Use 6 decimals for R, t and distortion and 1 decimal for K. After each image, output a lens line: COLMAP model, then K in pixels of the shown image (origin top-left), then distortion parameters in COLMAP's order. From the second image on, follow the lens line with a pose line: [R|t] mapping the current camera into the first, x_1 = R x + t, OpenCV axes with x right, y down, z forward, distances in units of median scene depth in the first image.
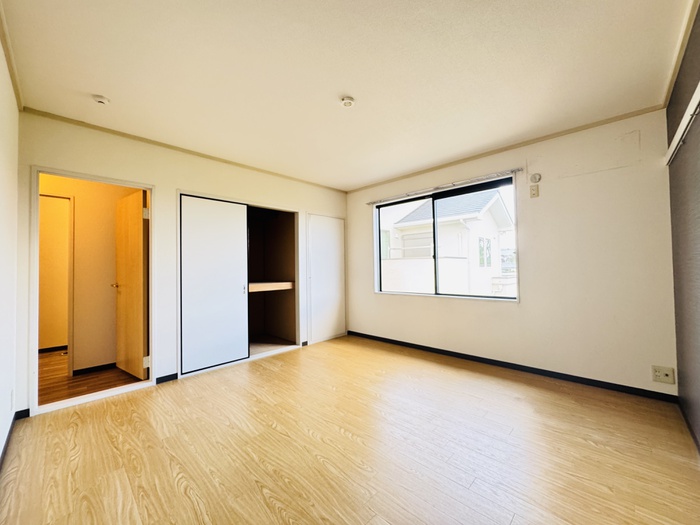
lens RADIAL K [[280.6, 0, 348.0], [0, 280.6, 262.0], [0, 0, 1]] dist [-0.003936, 0.000529]
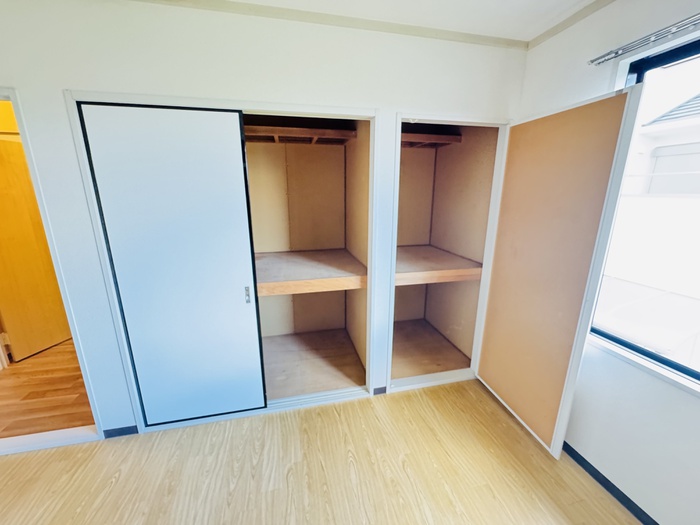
lens RADIAL K [[280.6, 0, 352.7], [0, 280.6, 261.1], [0, 0, 1]] dist [-0.003936, 0.000529]
pose [[0.838363, 0.147853, -0.524678, 0.050051], [-0.003296, 0.963871, 0.266350, -0.097798], [0.545103, -0.221568, 0.808561, 0.694539]]
